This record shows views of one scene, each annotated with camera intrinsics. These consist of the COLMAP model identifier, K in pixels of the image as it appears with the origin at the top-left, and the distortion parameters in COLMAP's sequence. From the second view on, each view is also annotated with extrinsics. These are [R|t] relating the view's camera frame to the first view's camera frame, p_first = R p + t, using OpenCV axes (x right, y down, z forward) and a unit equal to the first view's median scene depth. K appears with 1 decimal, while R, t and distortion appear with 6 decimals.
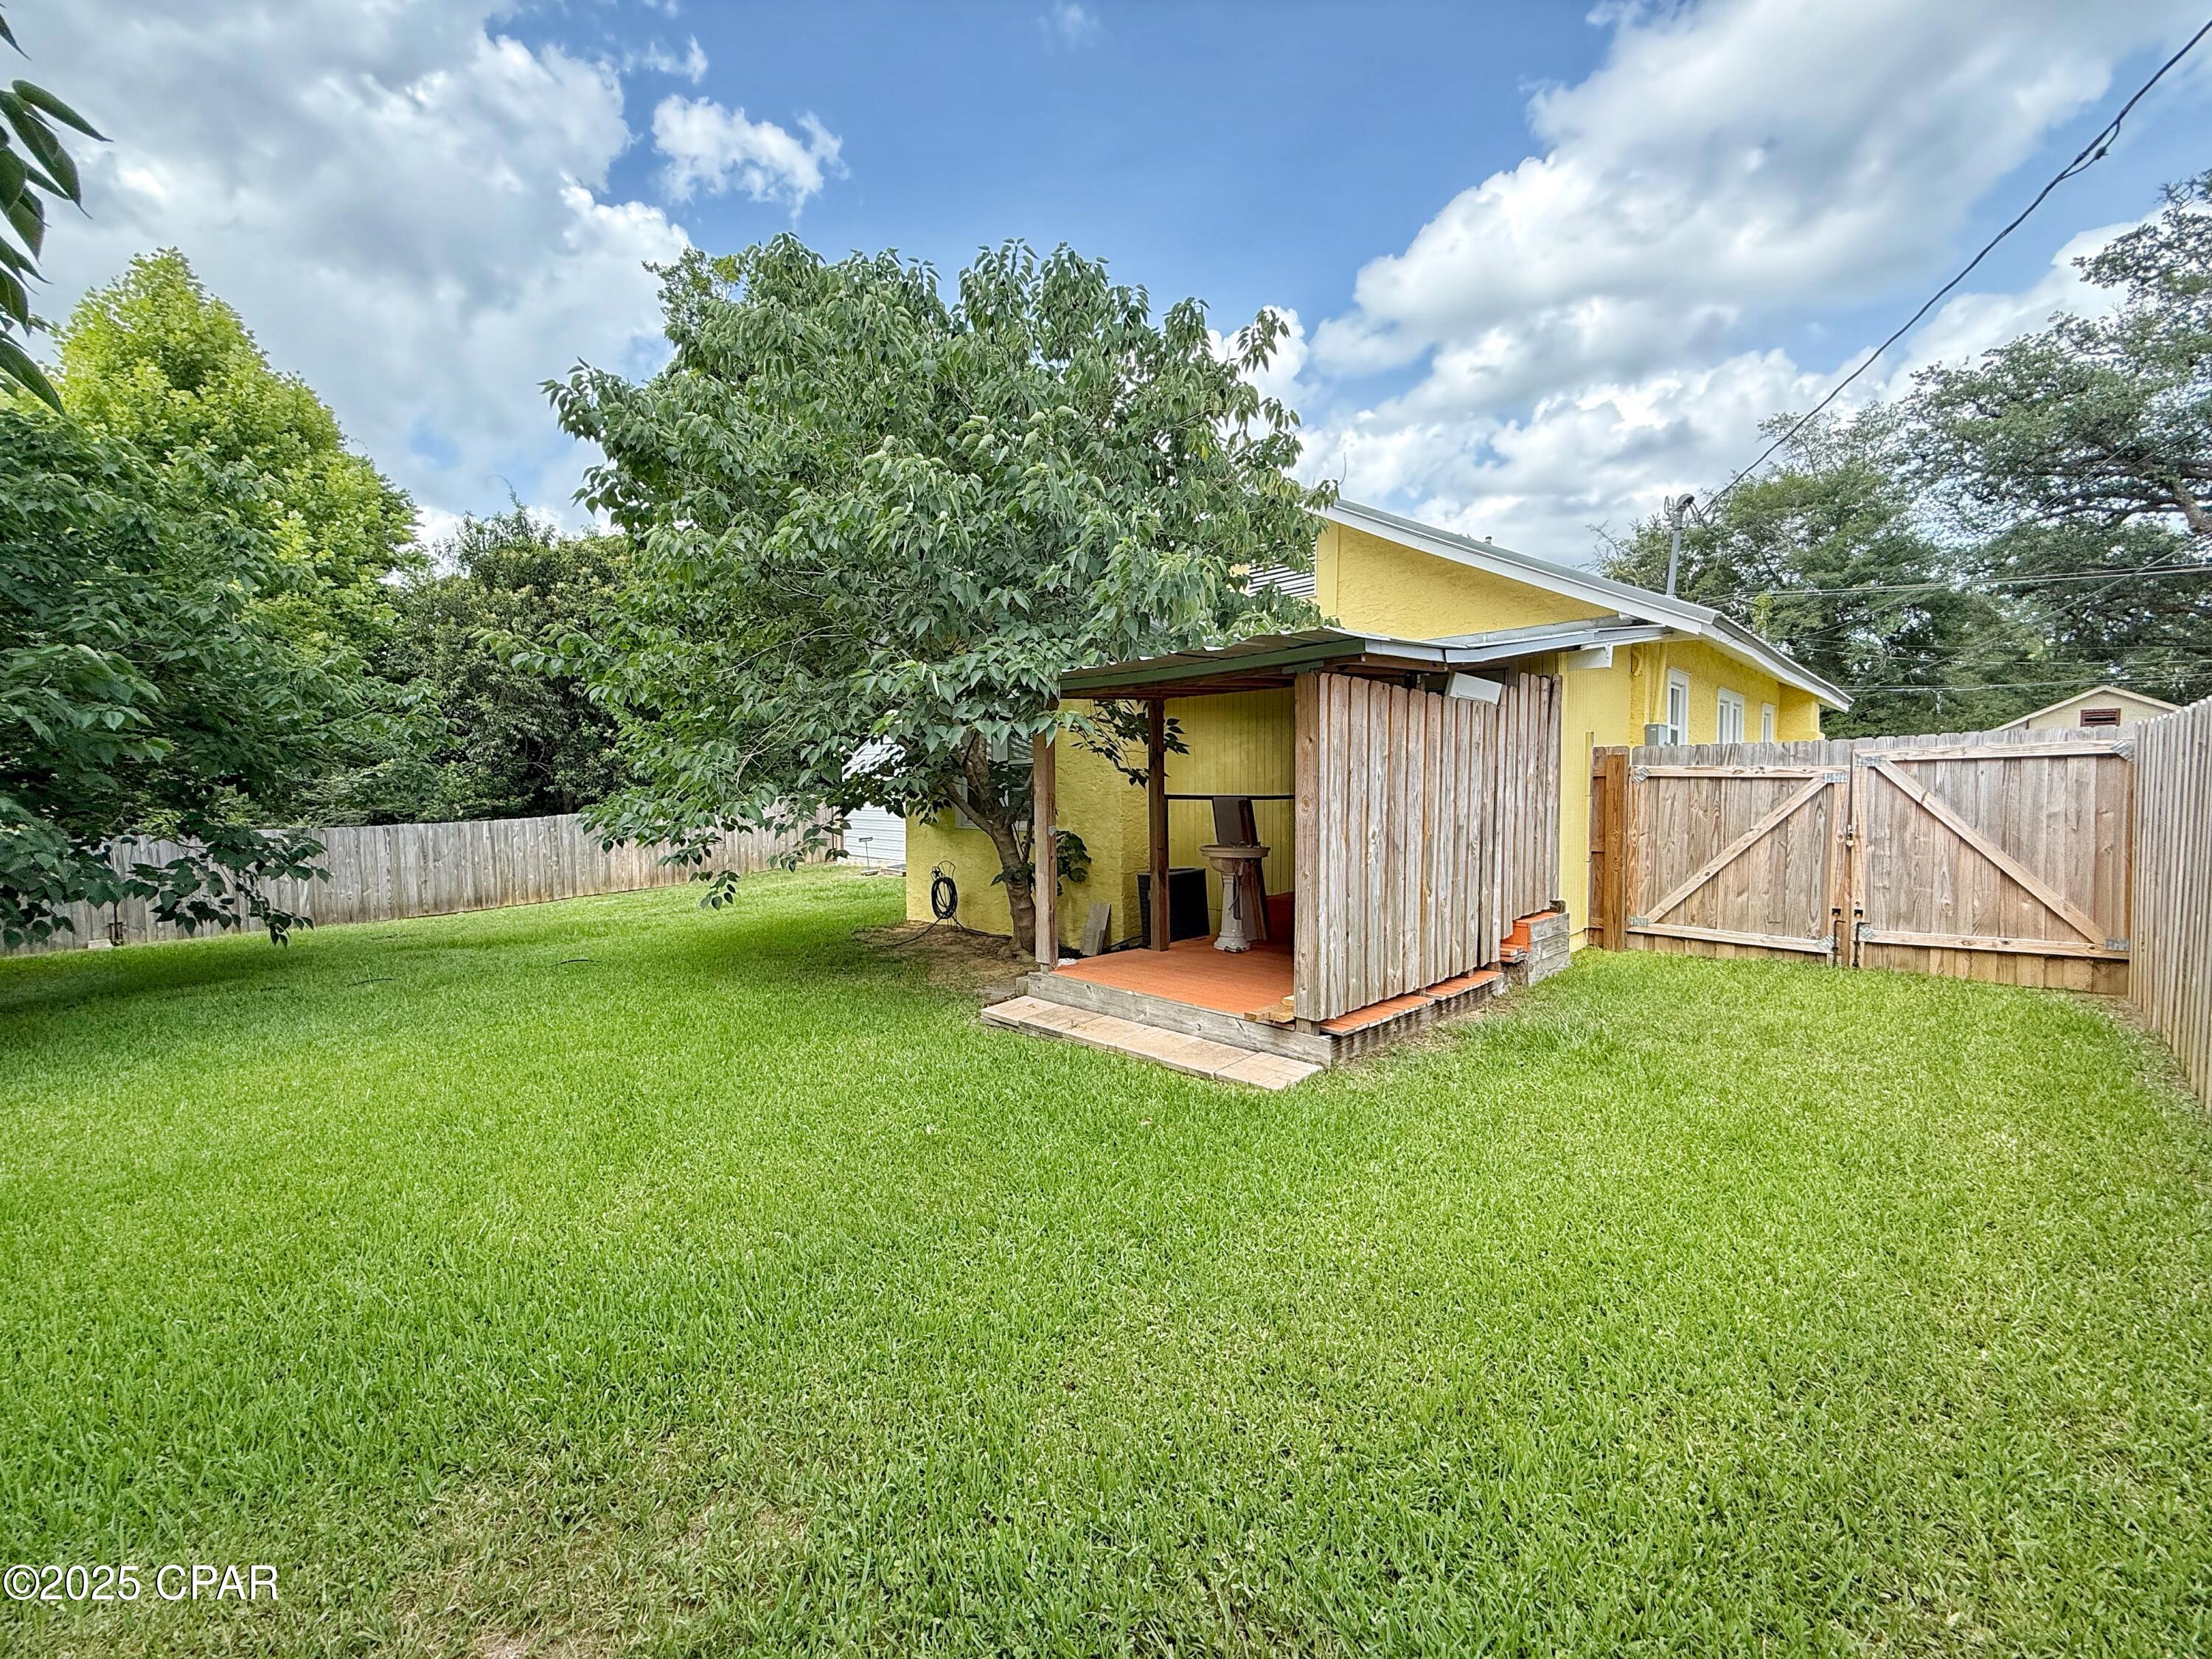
lens RADIAL K [[899.9, 0, 1106.0], [0, 899.9, 829.5], [0, 0, 1]] dist [-0.003386, -0.000621]
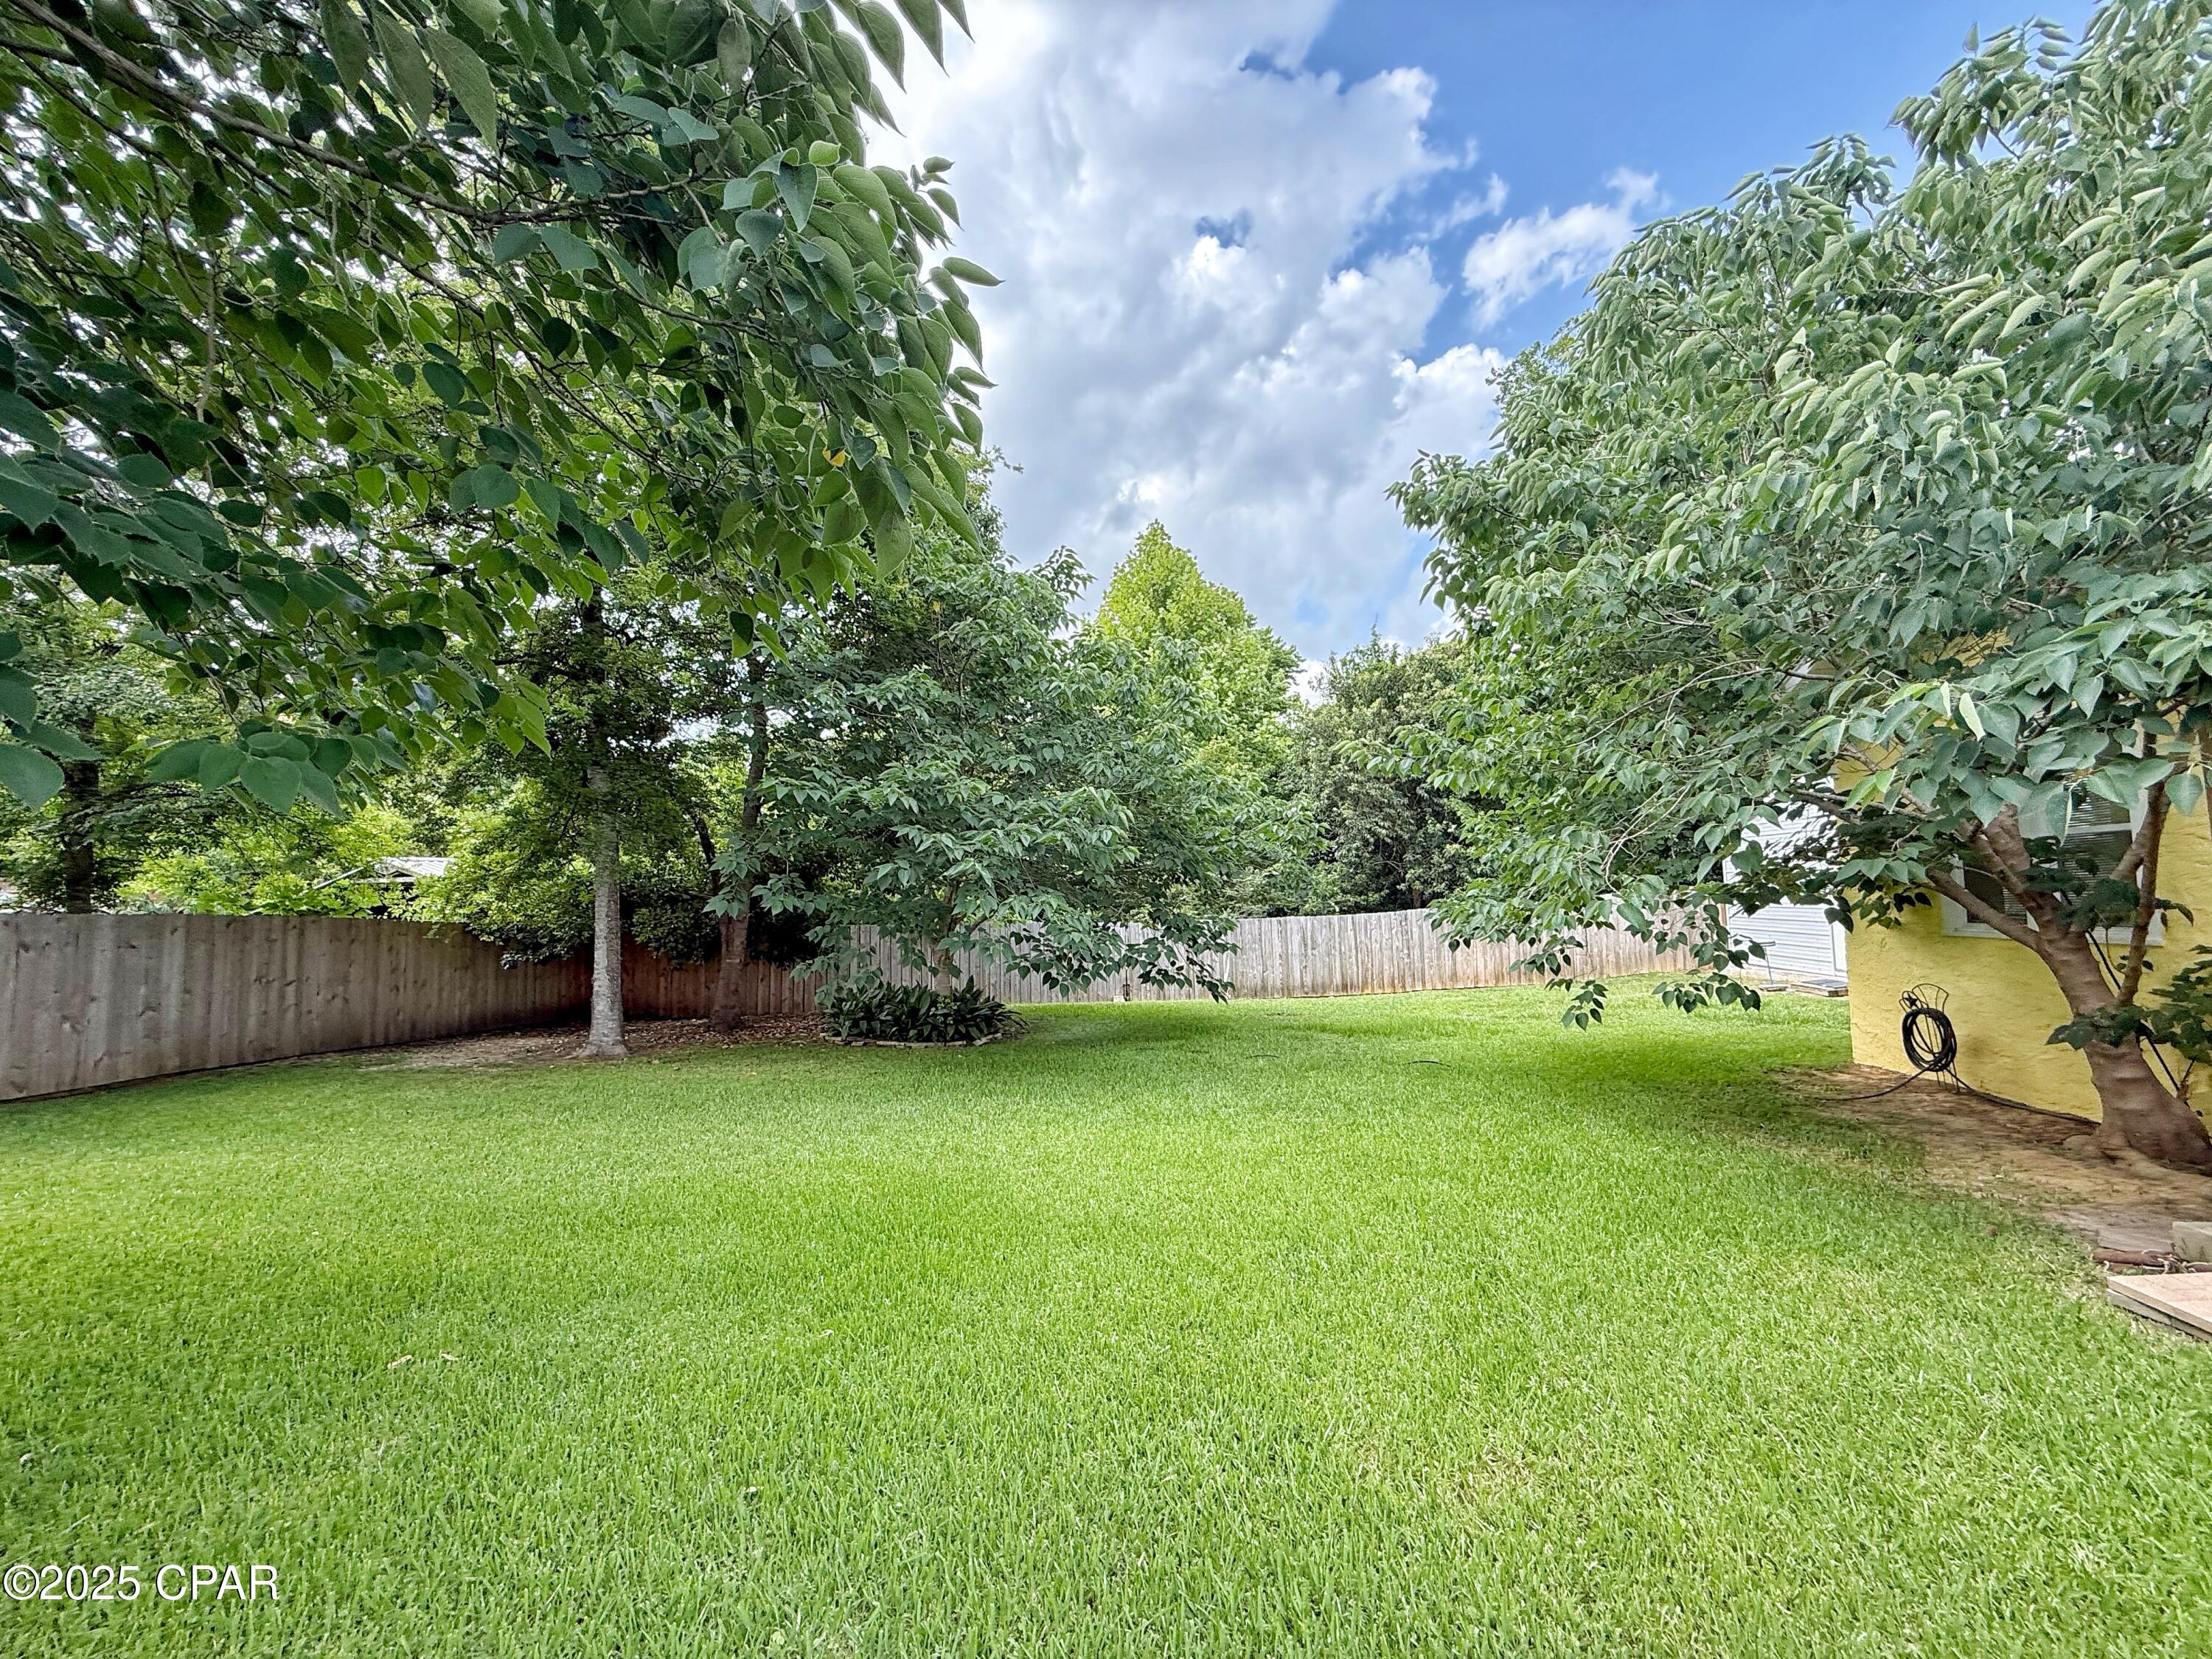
lens RADIAL K [[885.2, 0, 1100.3], [0, 885.2, 827.5], [0, 0, 1]] dist [0.000913, -0.000170]
pose [[0.635592, -0.065319, -0.769257, -0.051842], [-0.018008, 0.994889, -0.099356, -0.004589], [0.771815, 0.077003, 0.631167, 0.087907]]
